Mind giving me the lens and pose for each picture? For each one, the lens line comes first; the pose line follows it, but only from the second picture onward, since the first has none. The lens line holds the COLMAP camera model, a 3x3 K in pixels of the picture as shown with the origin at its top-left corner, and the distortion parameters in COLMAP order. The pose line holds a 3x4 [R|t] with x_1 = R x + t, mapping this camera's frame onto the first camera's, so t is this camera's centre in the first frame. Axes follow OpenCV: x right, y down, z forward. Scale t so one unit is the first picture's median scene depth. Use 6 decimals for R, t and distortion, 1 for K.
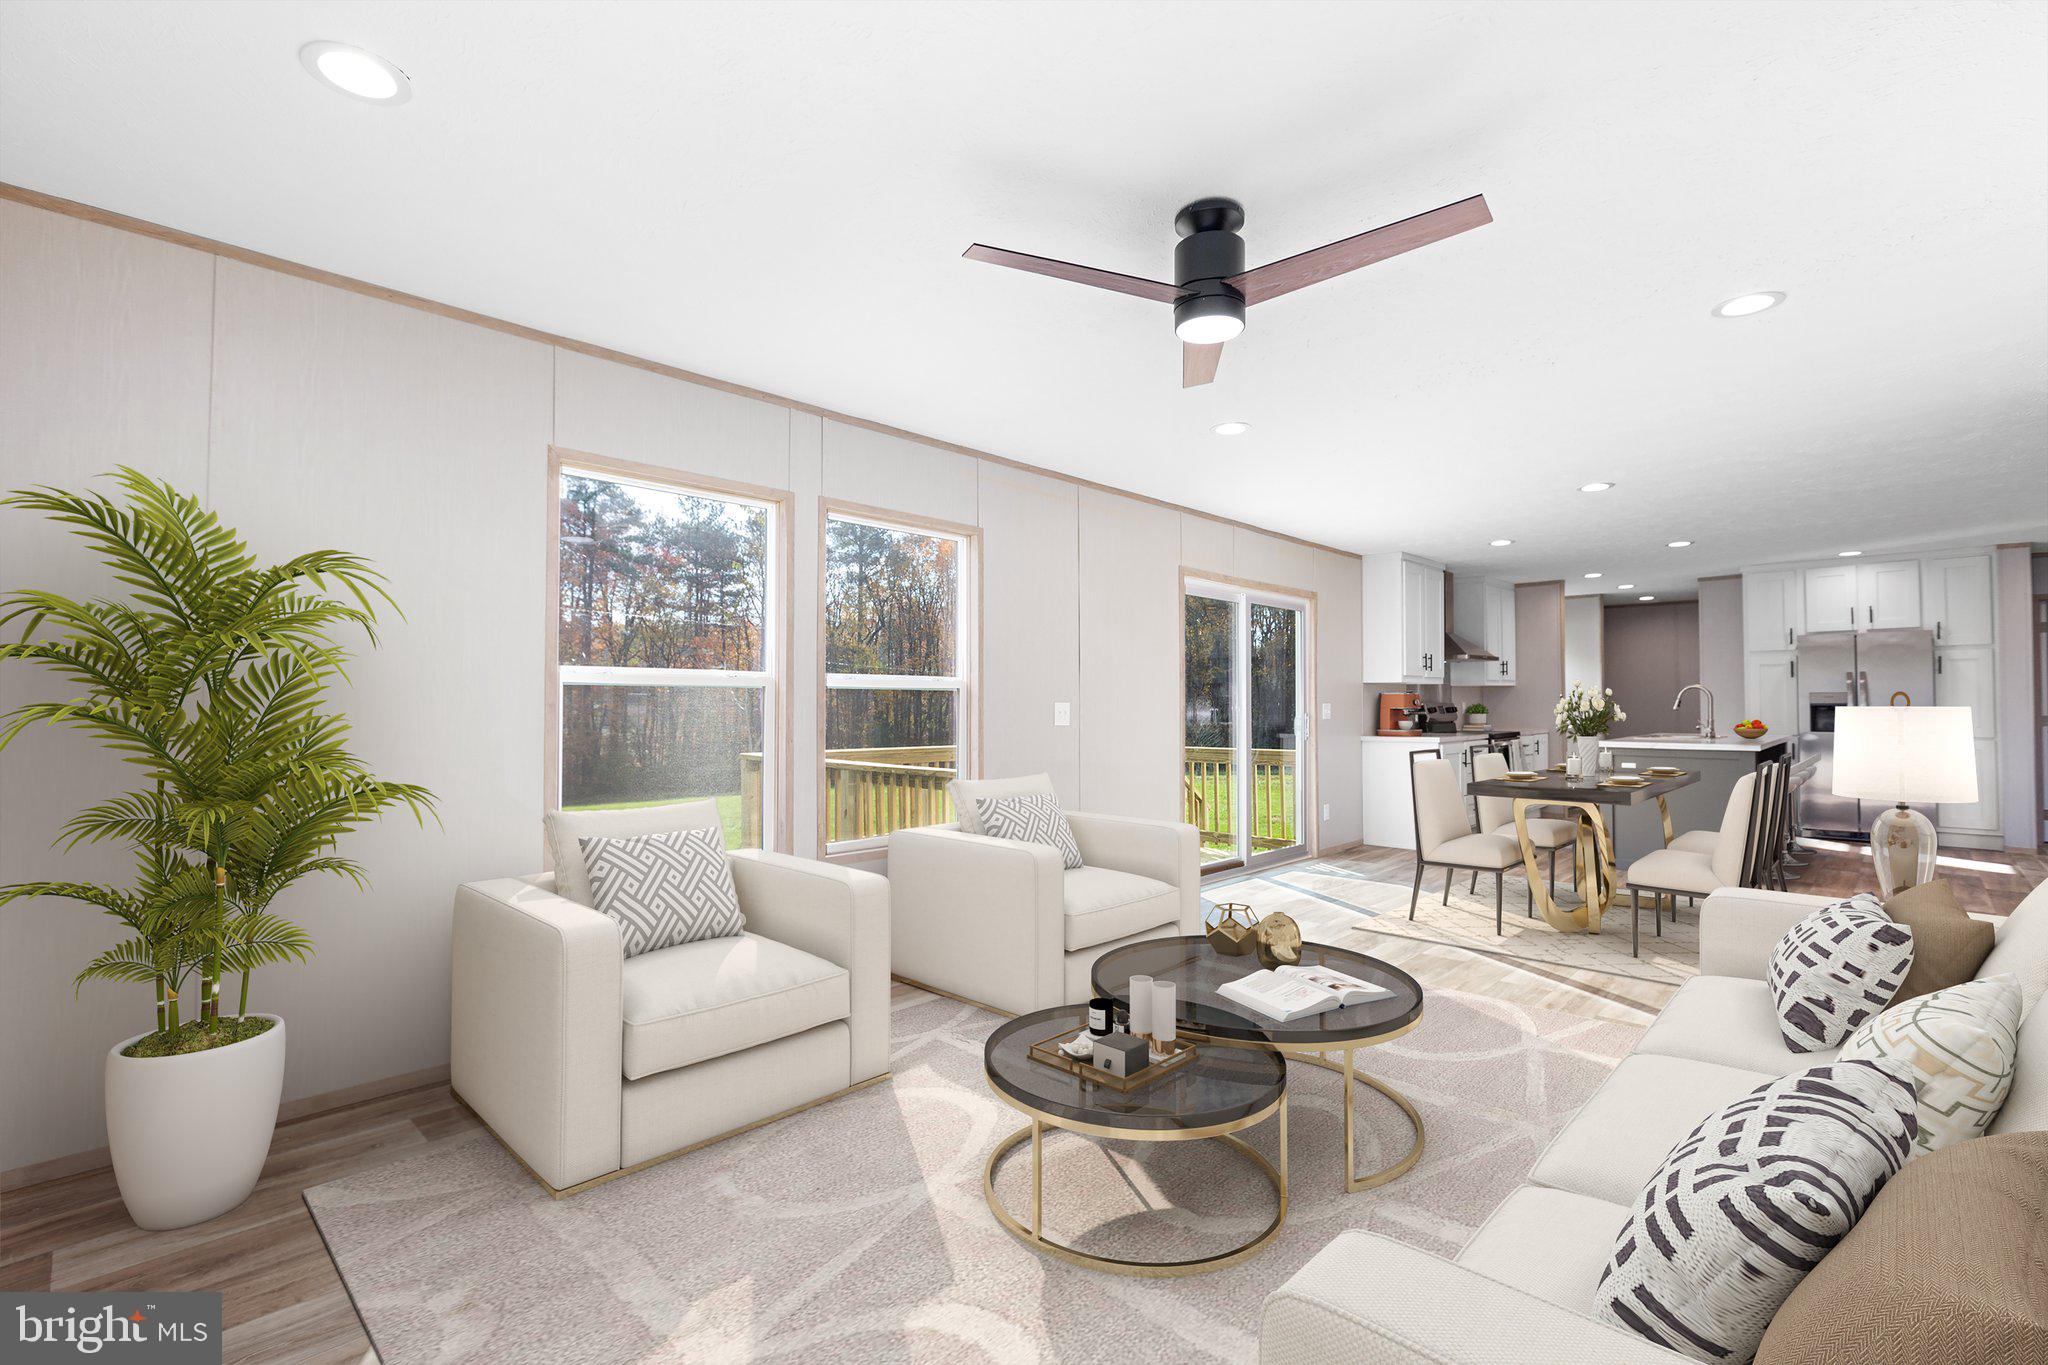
lens RADIAL K [[934.3, 0, 1029.3], [0, 934.3, 685.5], [0, 0, 1]] dist [-0.001763, -0.000531]
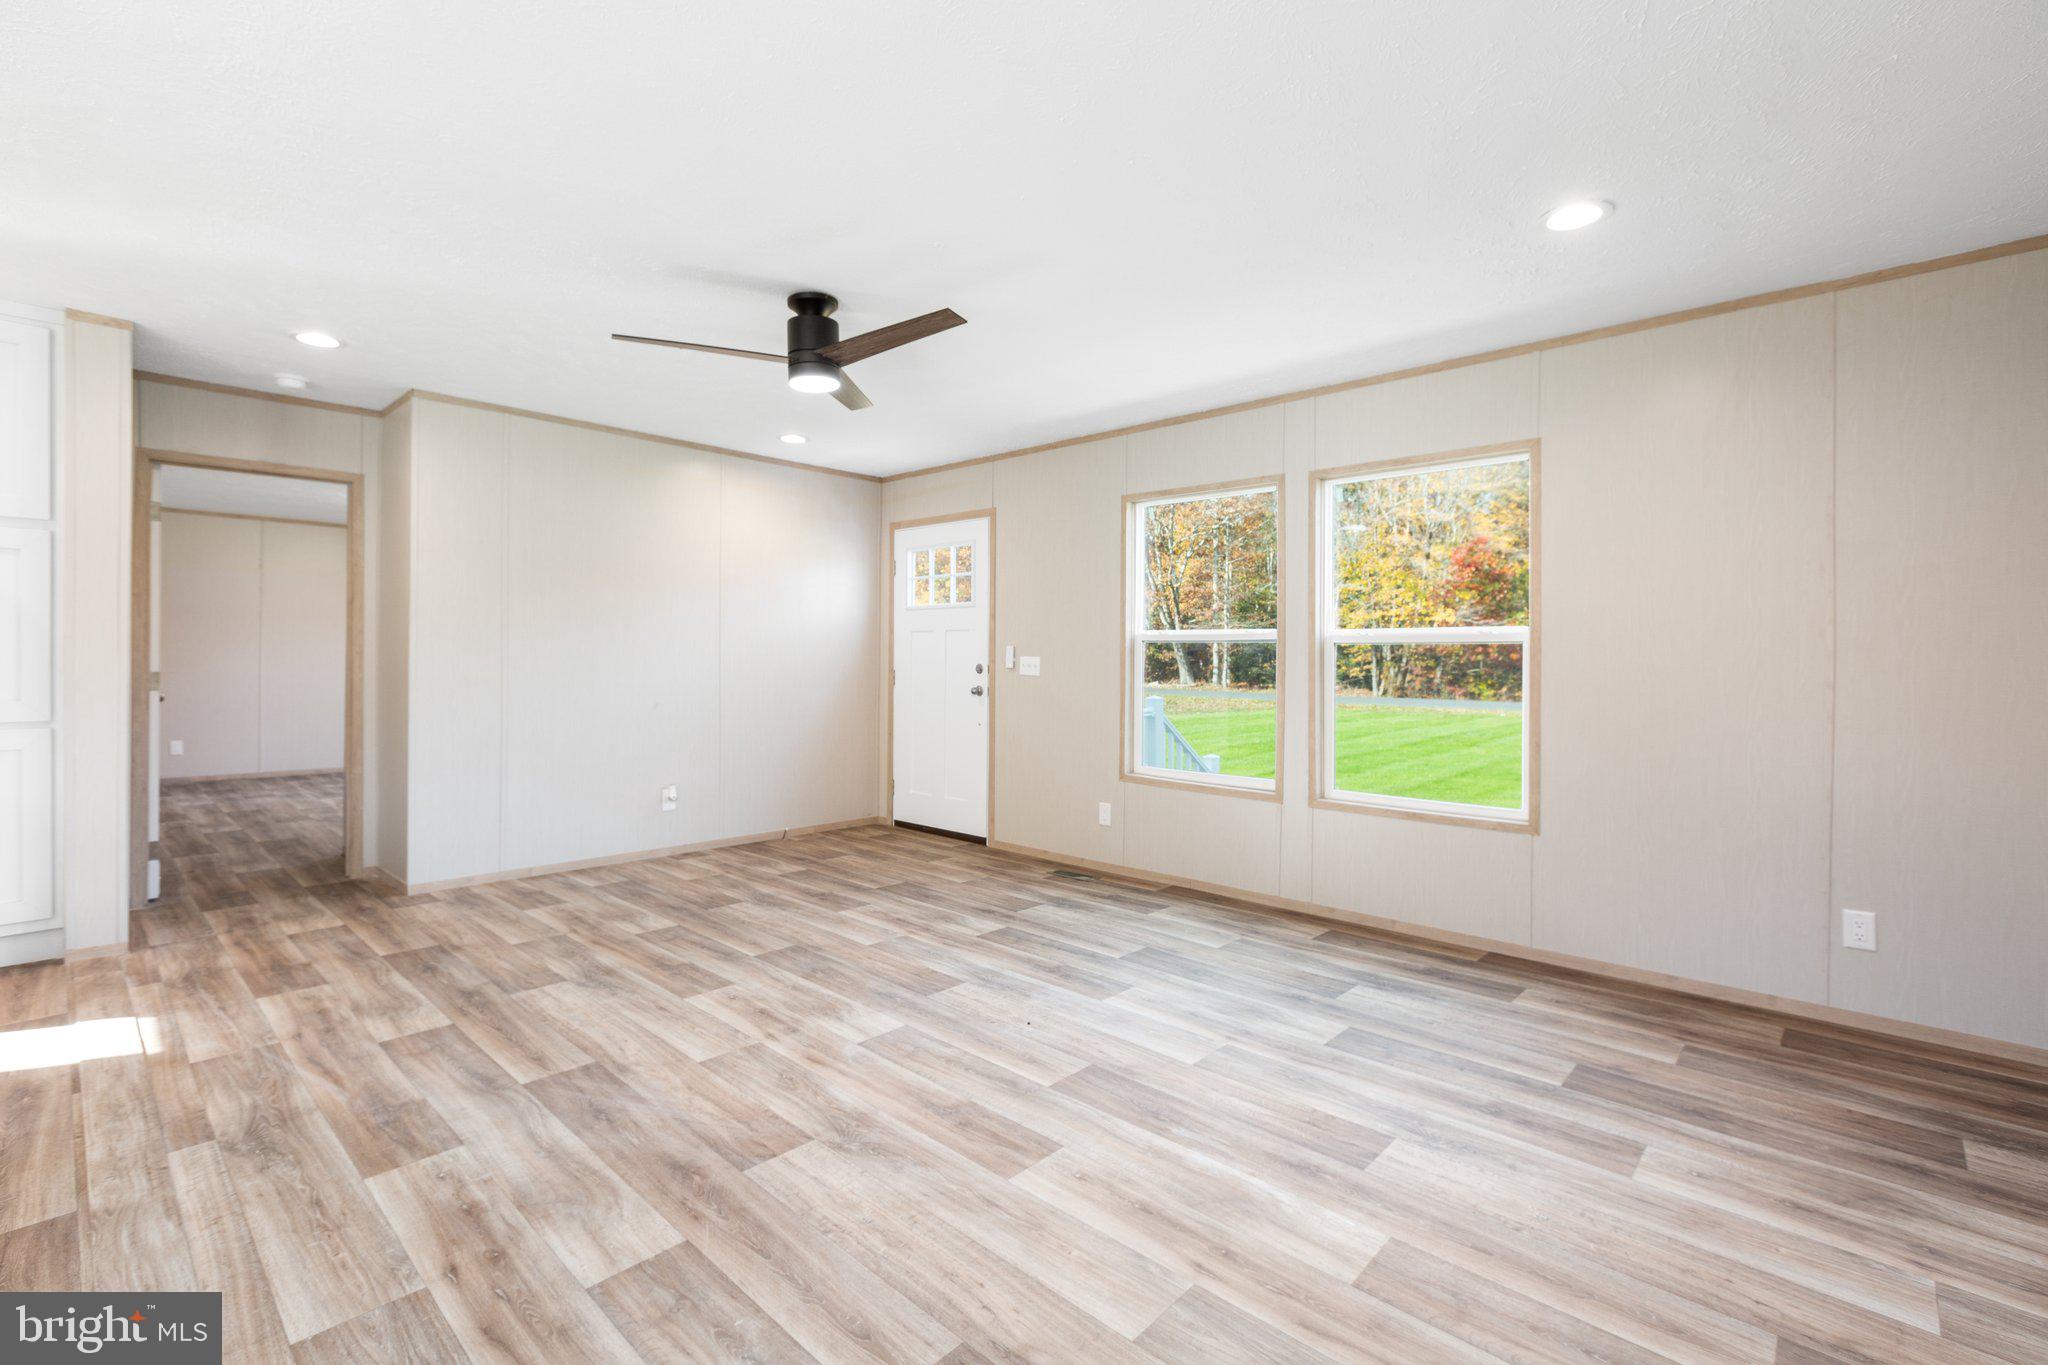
lens RADIAL K [[912.3, 0, 1013.3], [0, 912.3, 659.0], [0, 0, 1]] dist [-0.001997, 0.000165]
pose [[-0.009860, 0.000304, 0.999951, 0.561065], [-0.025474, 0.999675, -0.000555, 0.013583], [-0.999627, -0.025478, -0.009849, 0.509714]]
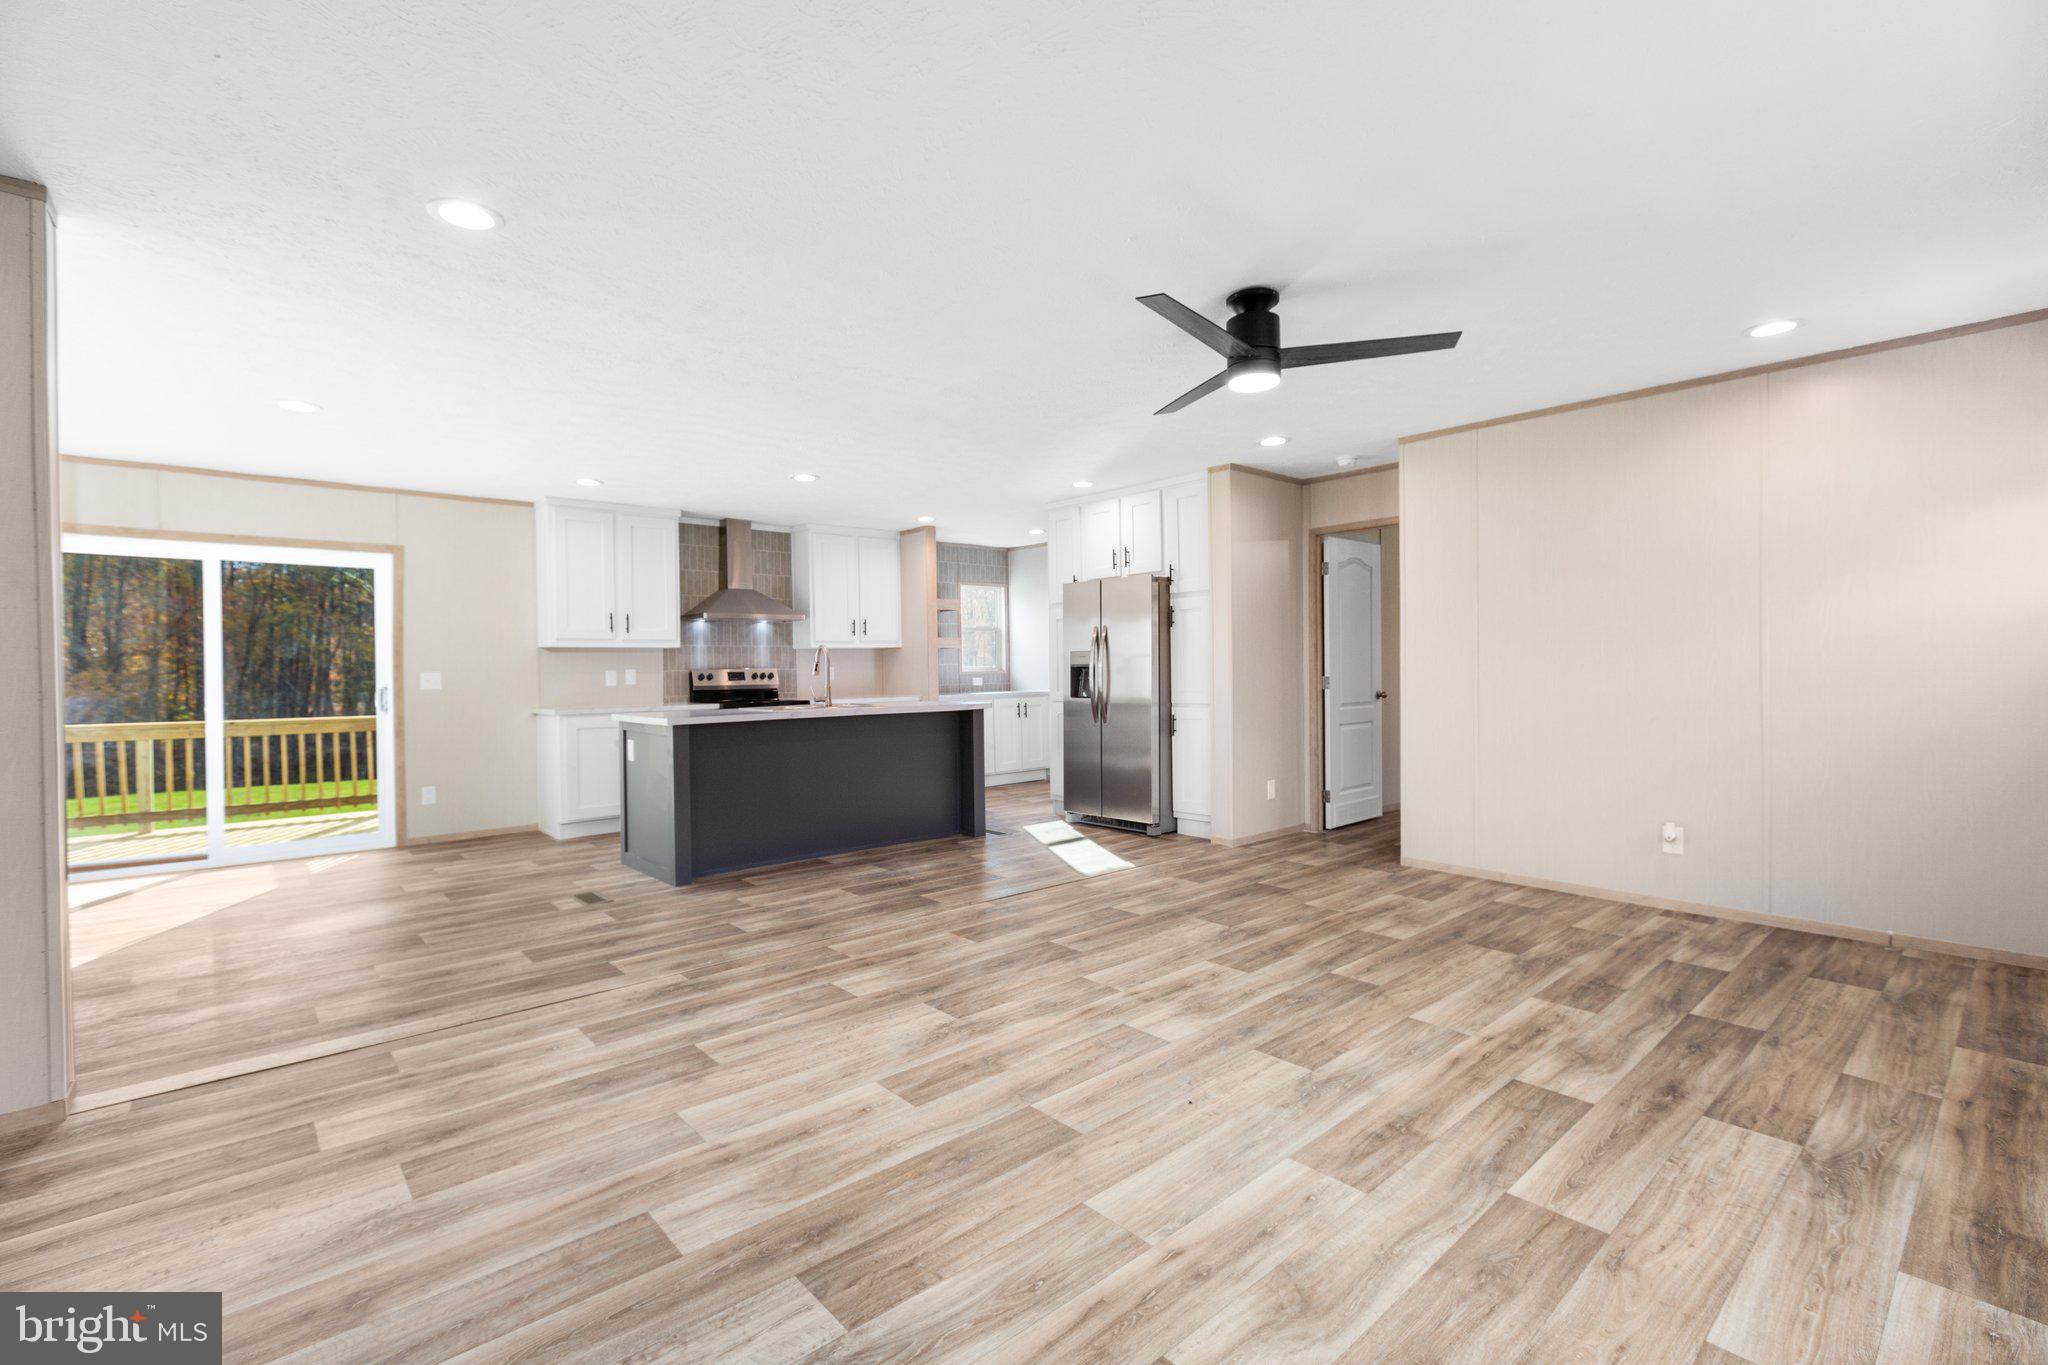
lens RADIAL K [[912.7, 0, 1013.3], [0, 912.7, 675.1], [0, 0, 1]] dist [0.000960, -0.000350]
pose [[0.995979, -0.009146, -0.089119, 0.912482], [0.011595, 0.999568, 0.027005, 0.007309], [0.088833, -0.027930, 0.995655, 0.175983]]
